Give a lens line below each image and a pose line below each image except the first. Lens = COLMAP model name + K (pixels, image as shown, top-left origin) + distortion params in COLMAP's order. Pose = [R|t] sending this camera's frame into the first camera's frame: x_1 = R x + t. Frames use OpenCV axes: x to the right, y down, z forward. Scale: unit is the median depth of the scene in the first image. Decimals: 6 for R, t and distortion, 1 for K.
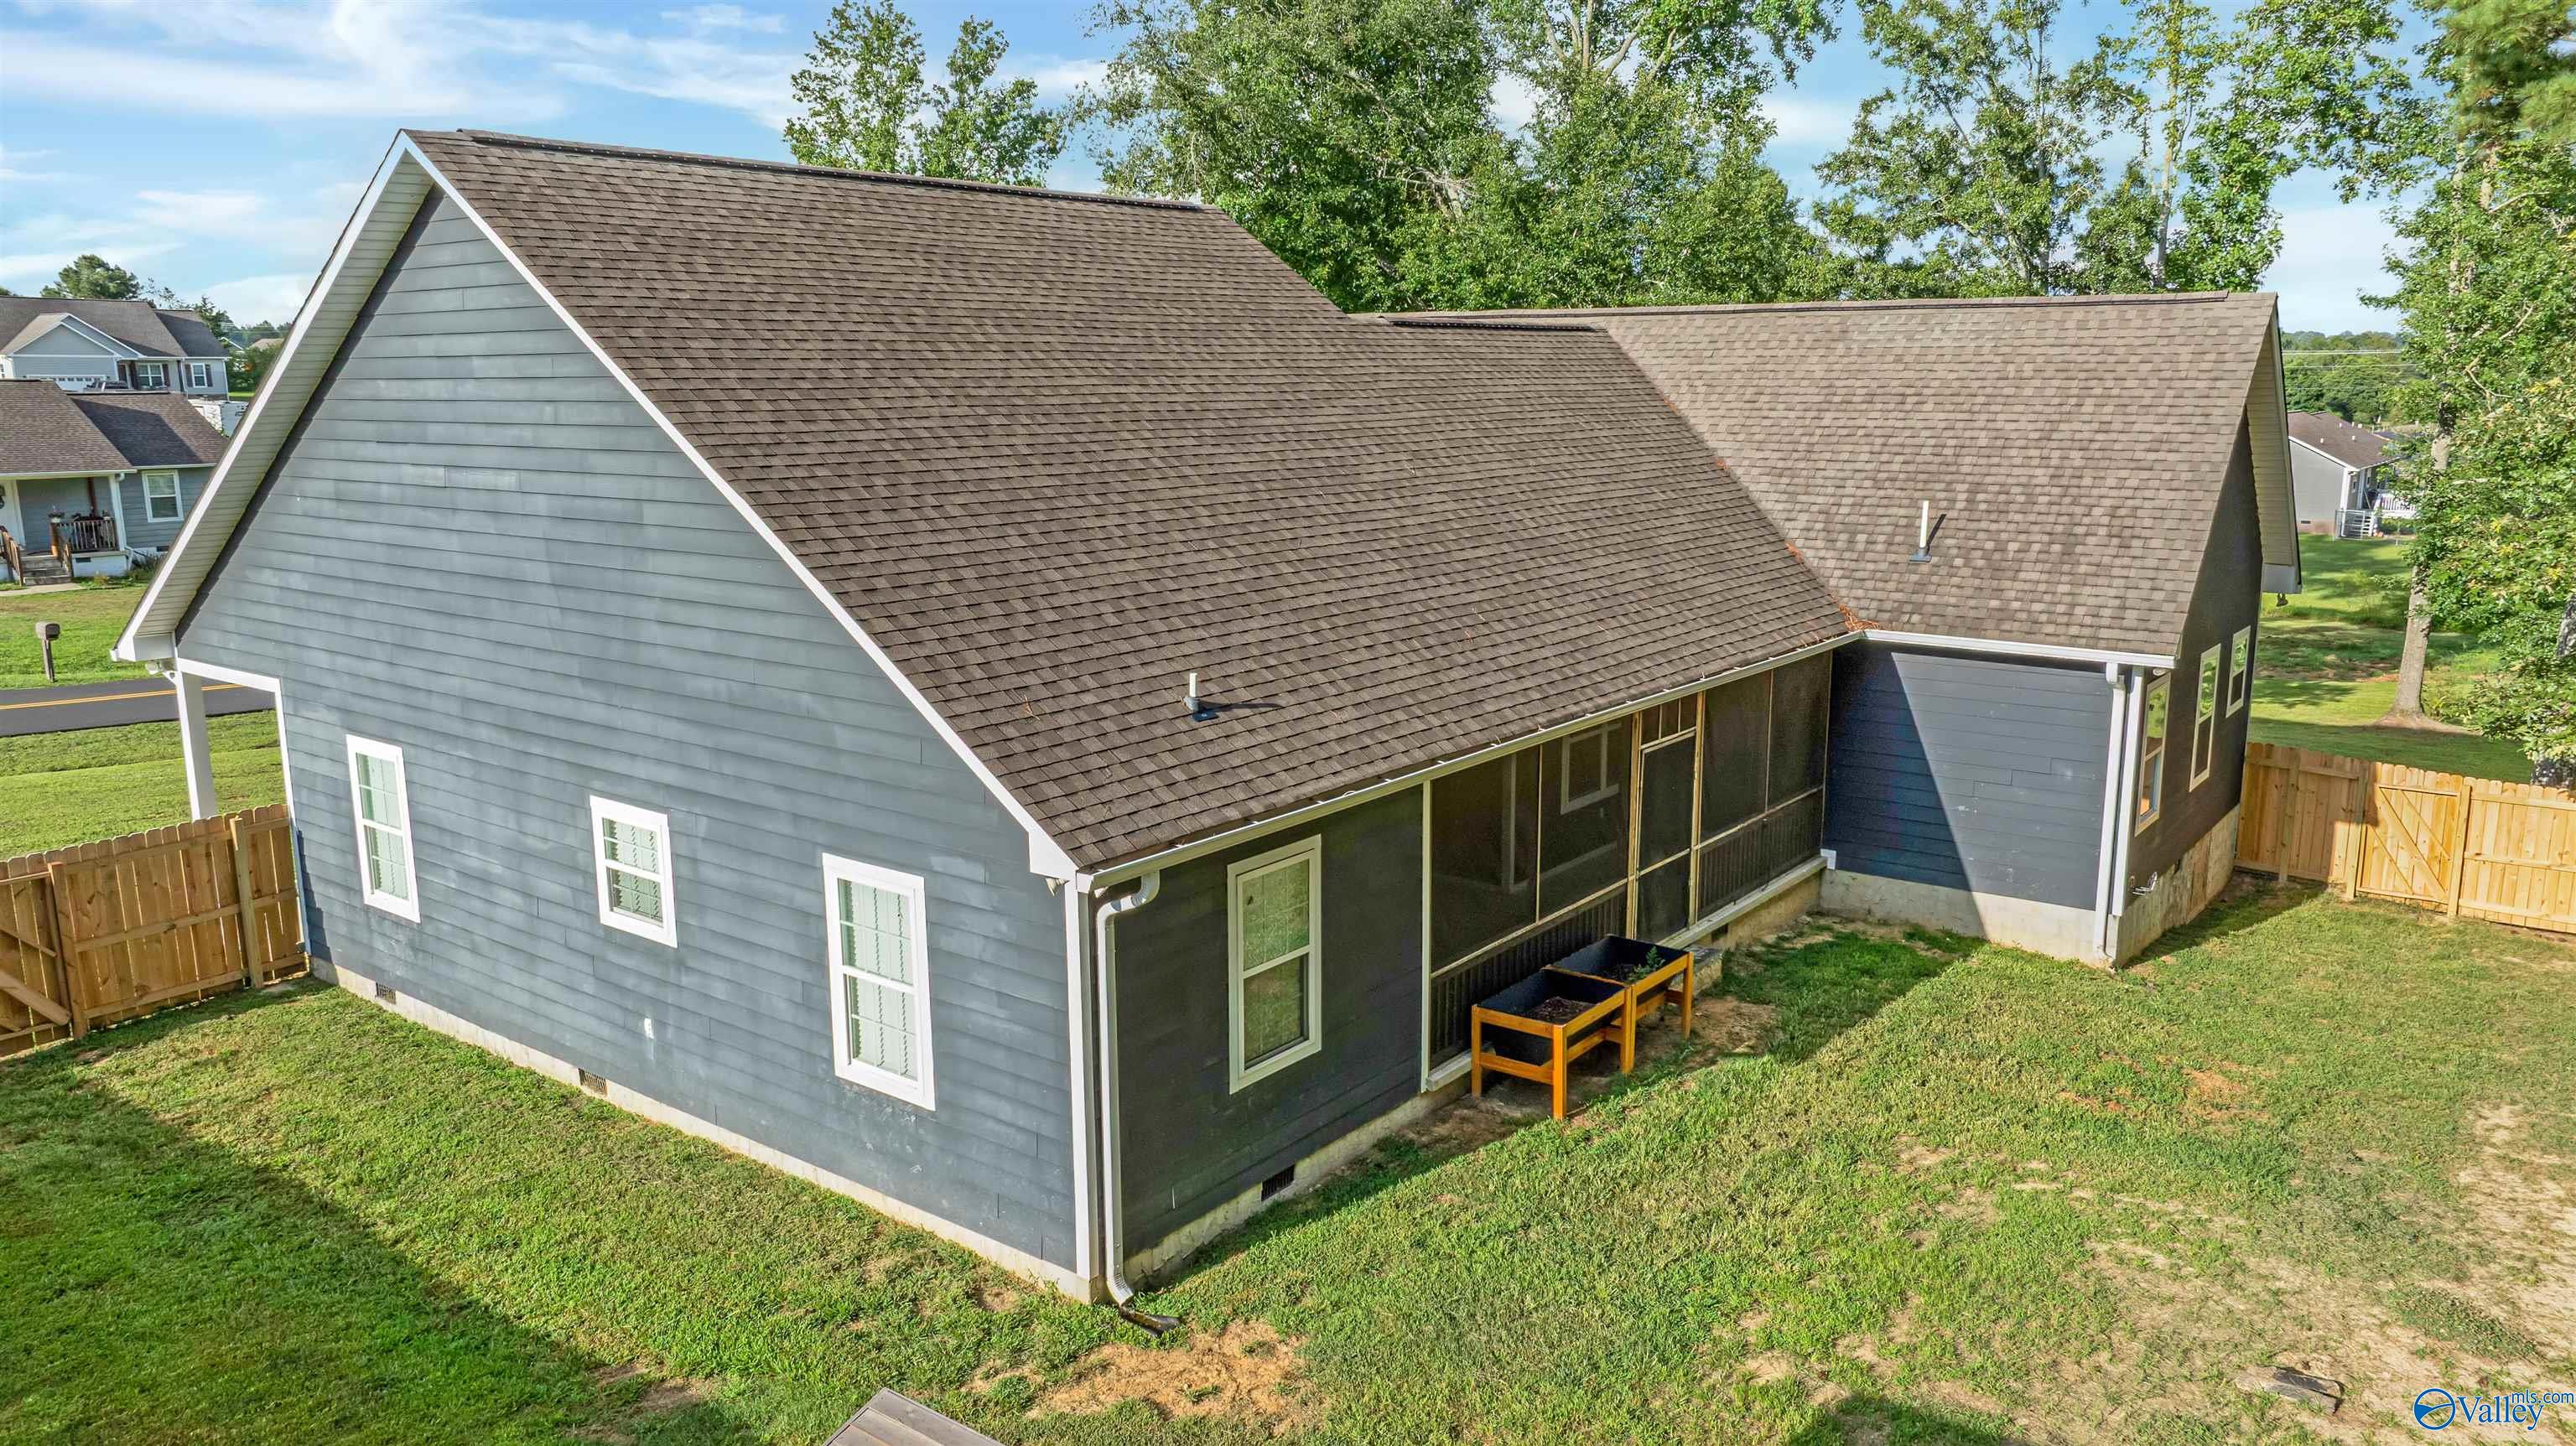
lens RADIAL K [[1811.3, 0, 1287.0], [0, 1811.3, 721.1], [0, 0, 1]] dist [-0.041505, 0.042171]
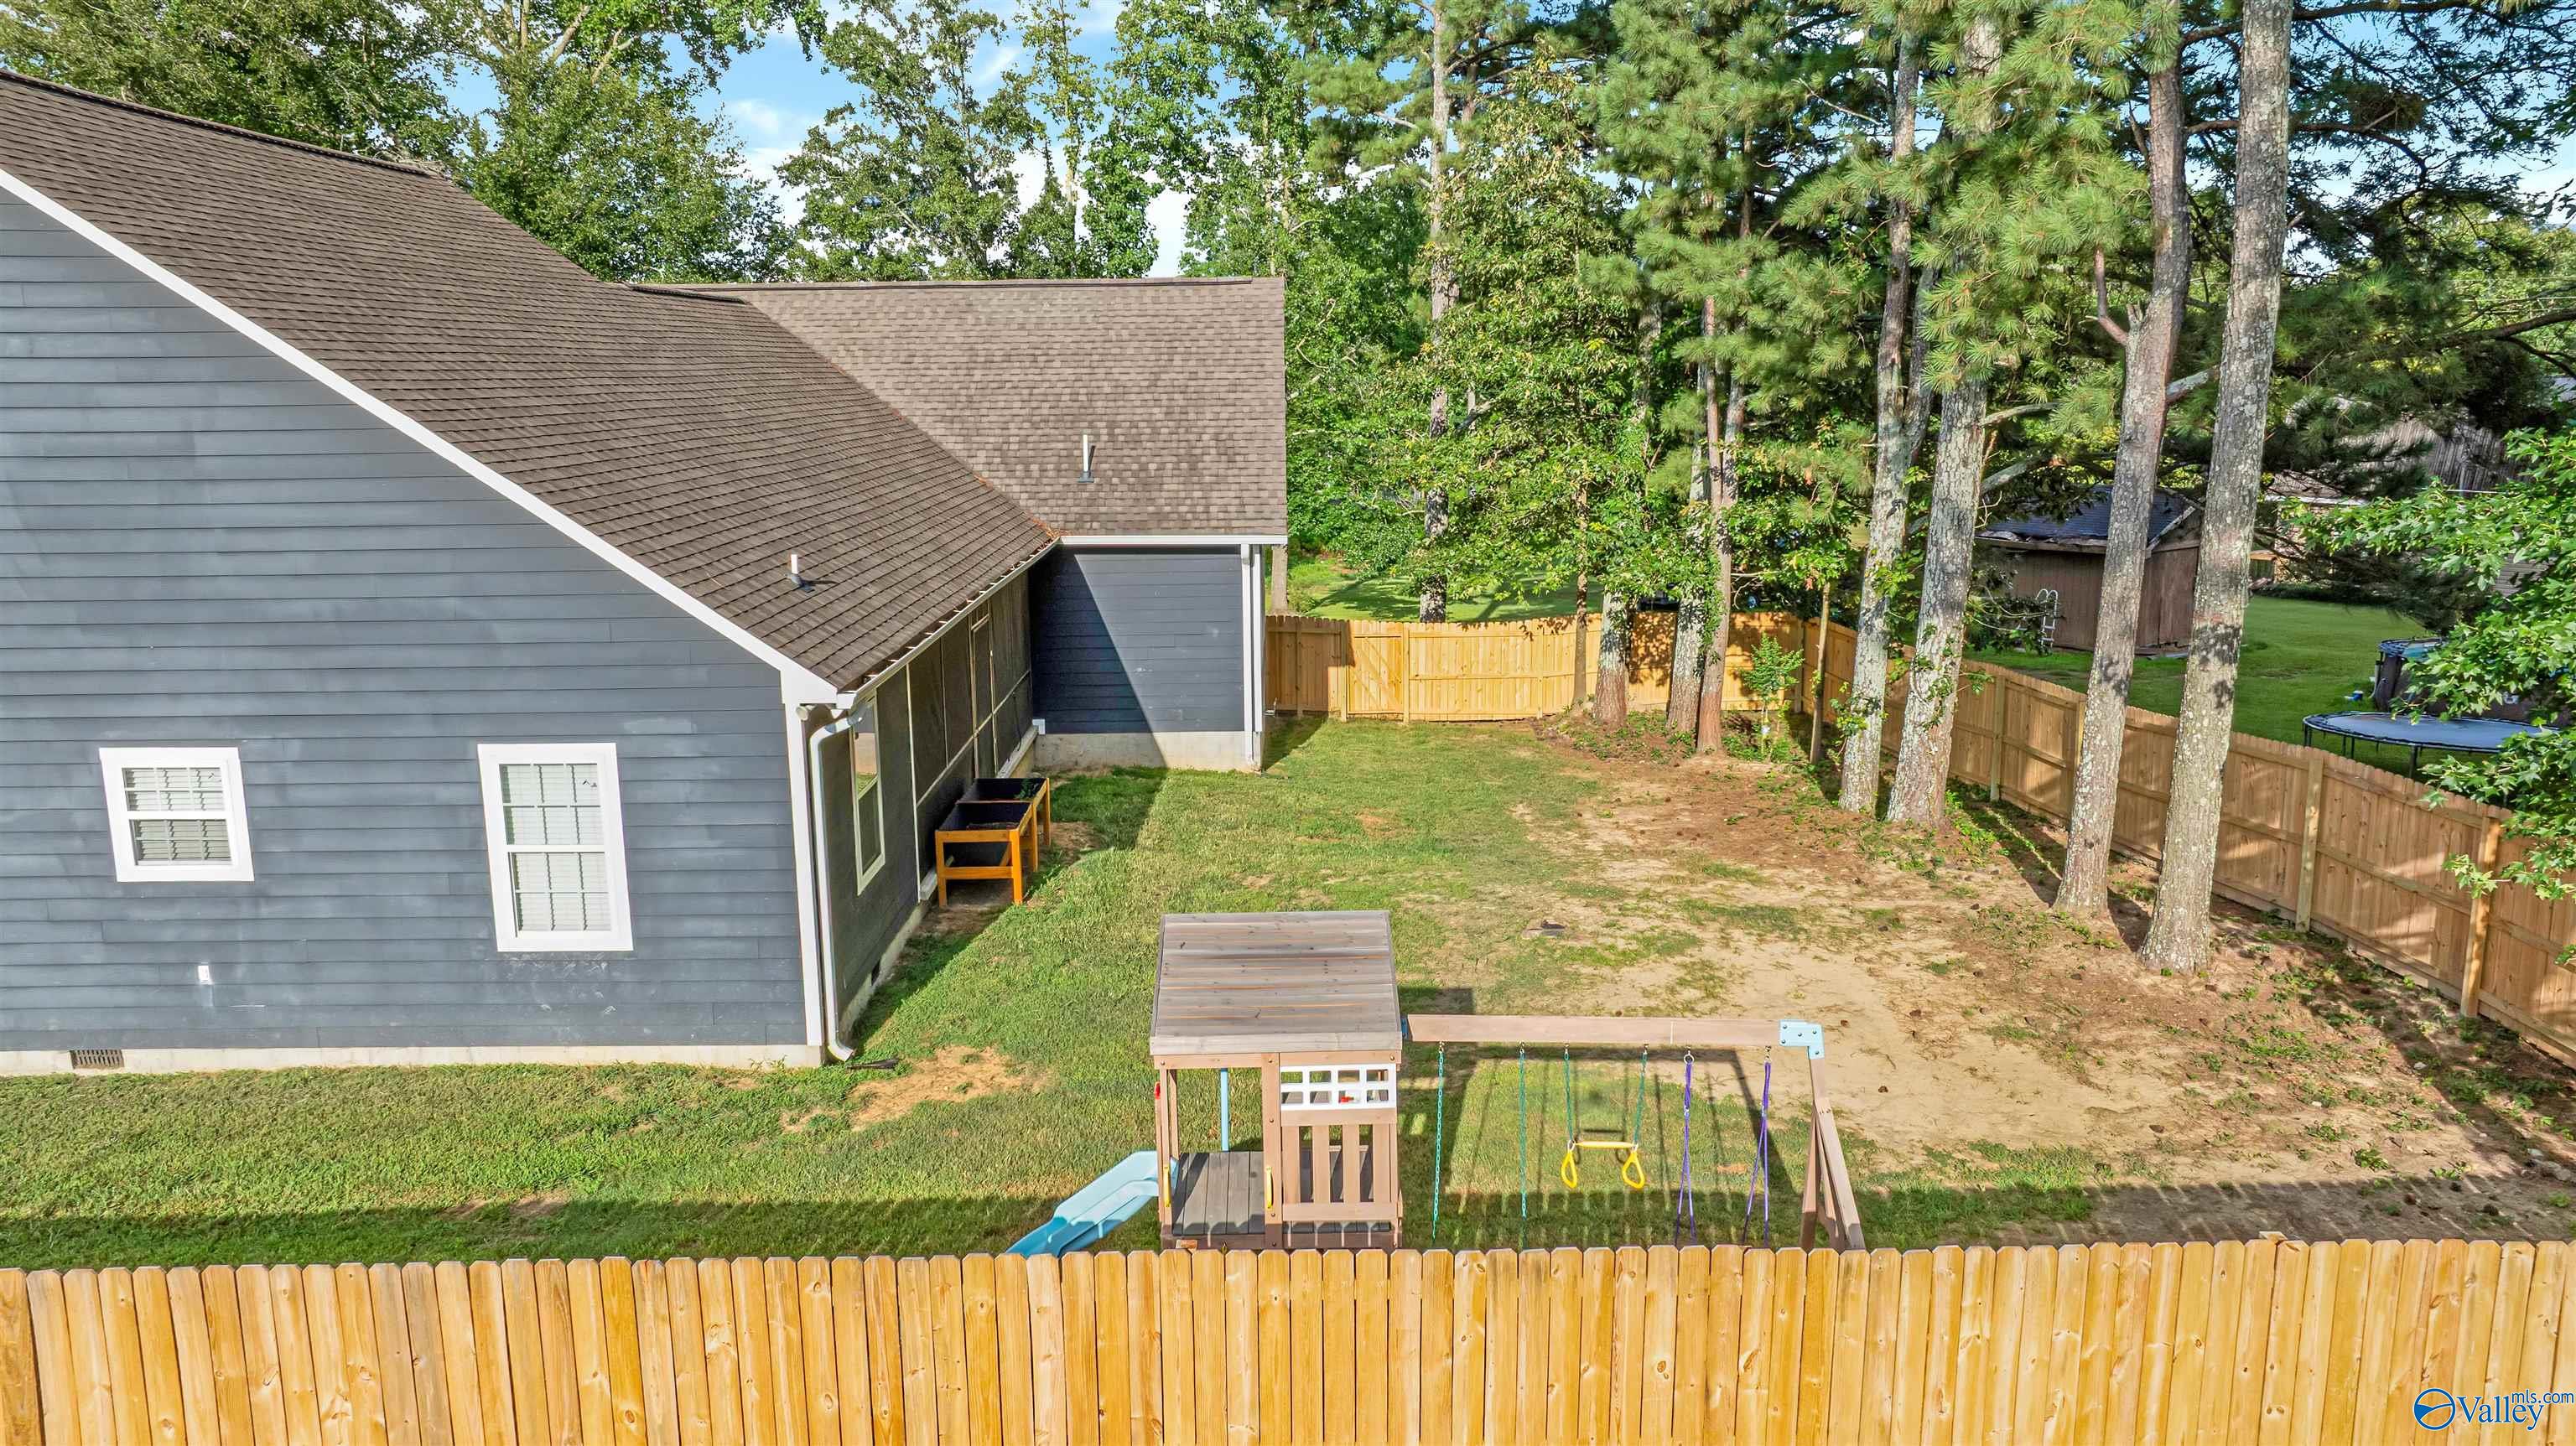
lens RADIAL K [[1811.3, 0, 1287.0], [0, 1811.3, 721.1], [0, 0, 1]] dist [-0.041505, 0.042171]
pose [[0.789202, -0.119863, 0.602324, -0.354155], [0.122194, 0.991806, 0.037264, 0.052833], [-0.601855, 0.044191, 0.797382, -0.108489]]
